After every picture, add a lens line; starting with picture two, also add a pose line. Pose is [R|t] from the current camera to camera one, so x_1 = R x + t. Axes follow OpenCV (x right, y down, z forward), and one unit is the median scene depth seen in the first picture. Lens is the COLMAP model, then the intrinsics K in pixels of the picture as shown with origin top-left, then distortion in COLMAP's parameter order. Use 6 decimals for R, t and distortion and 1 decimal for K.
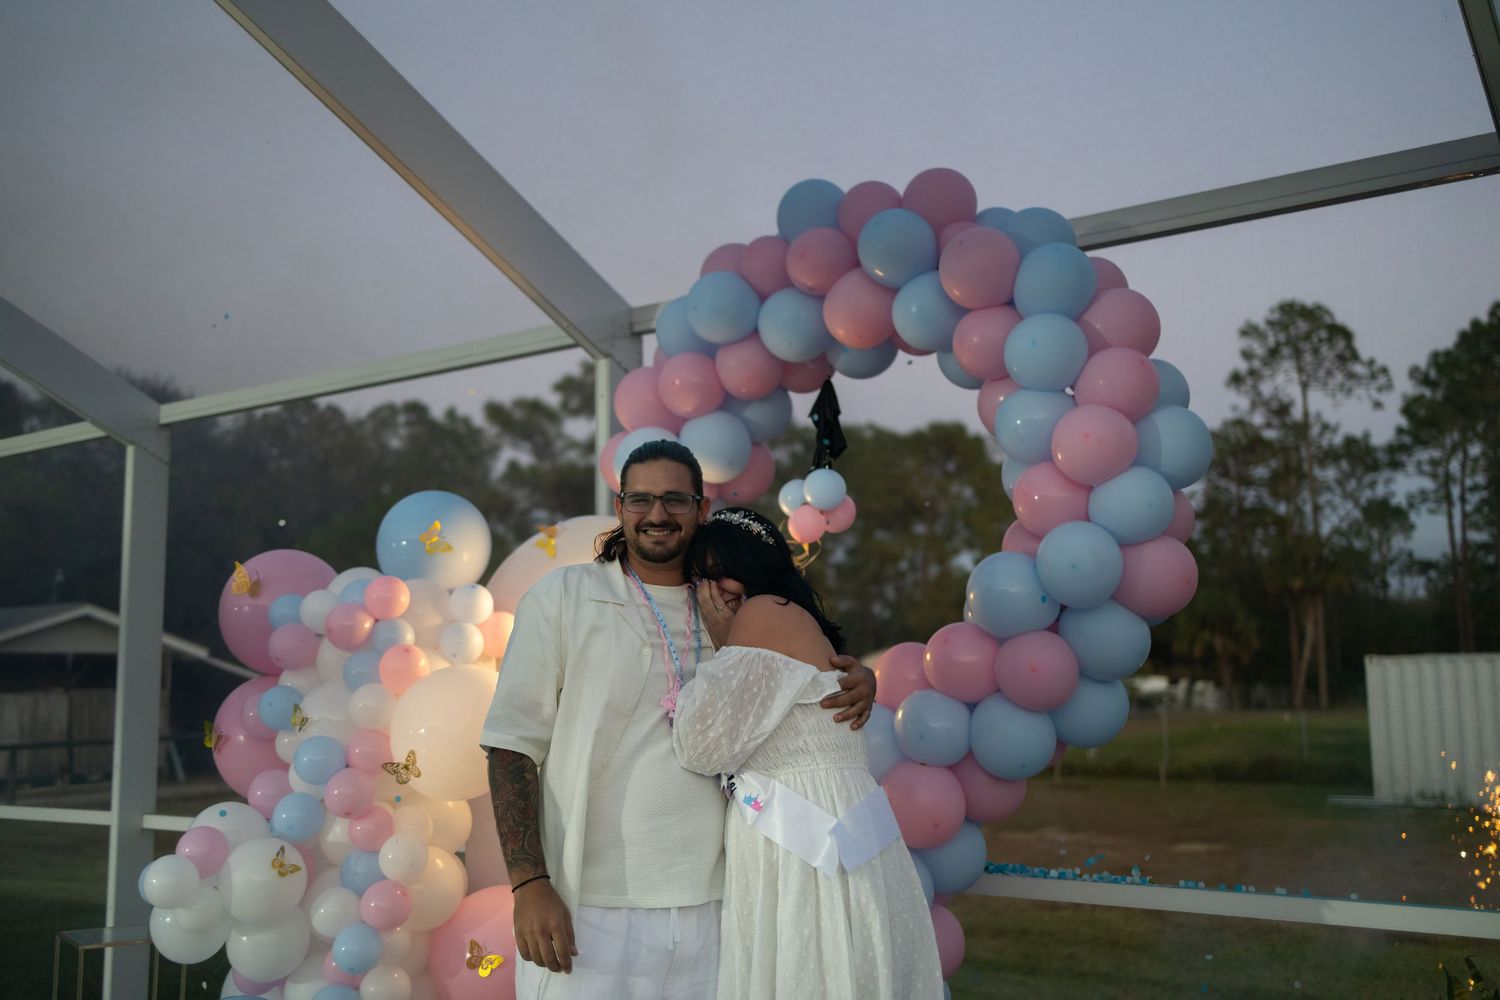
lens RADIAL K [[1488.6, 0, 752.9], [0, 1488.6, 528.9], [0, 0, 1]] dist [0.172500, -0.001893]
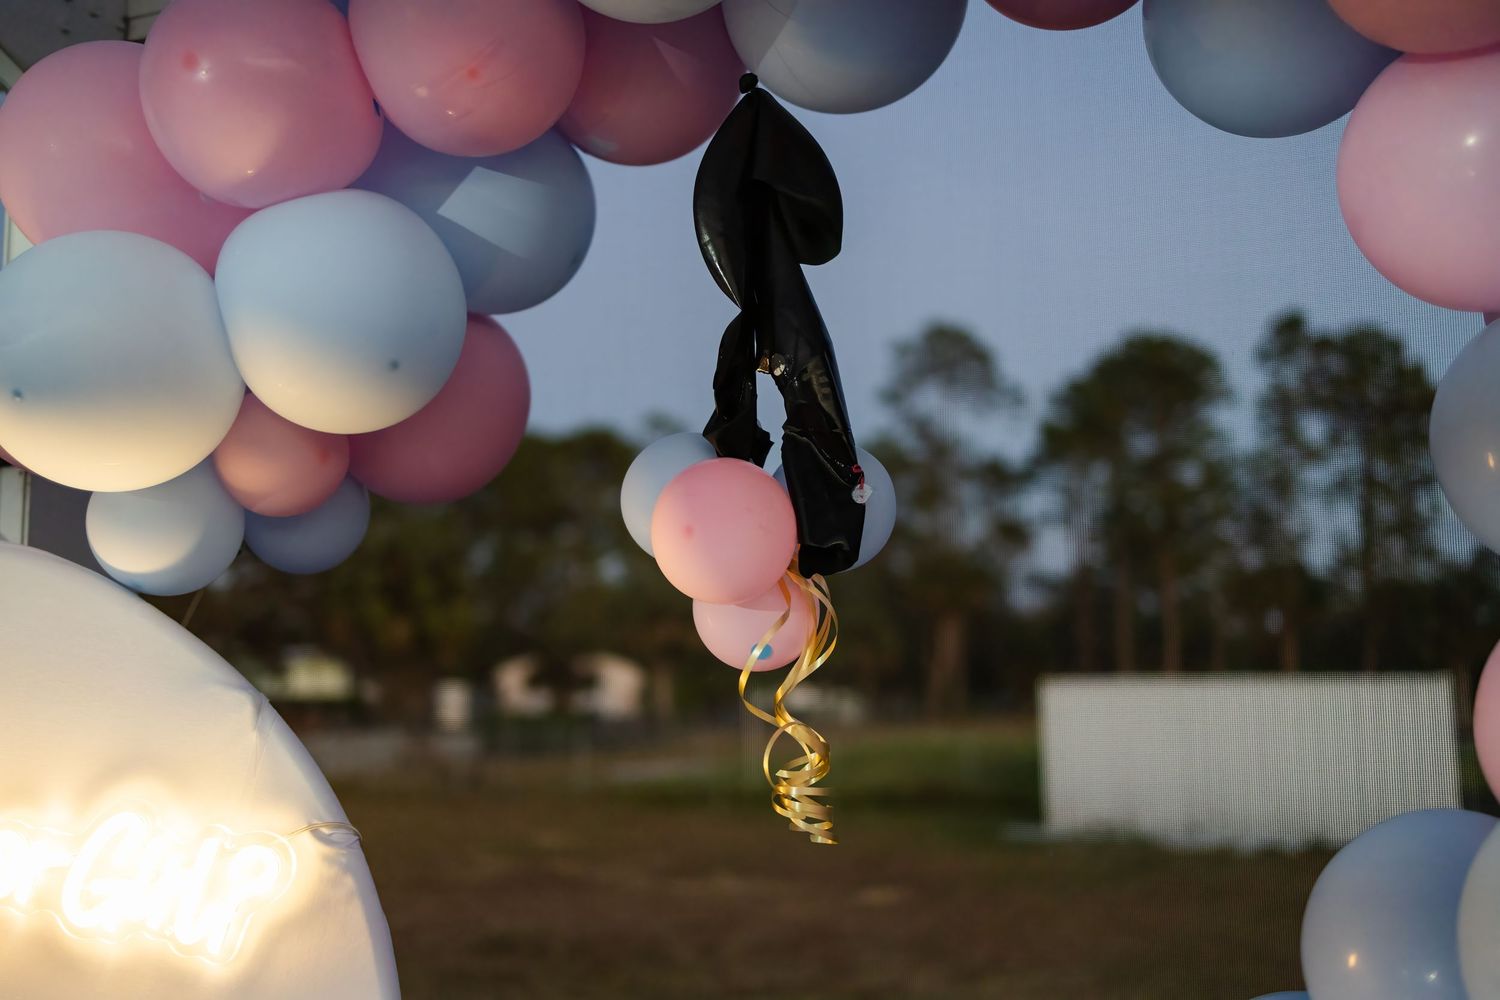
lens RADIAL K [[1512.3, 0, 743.3], [0, 1512.3, 504.0], [0, 0, 1]] dist [0.002847, -0.003070]
pose [[0.973412, 0.028537, 0.227278, -0.014928], [-0.024101, 0.999461, -0.022271, -0.013254], [-0.227791, 0.016201, 0.973575, 0.690058]]
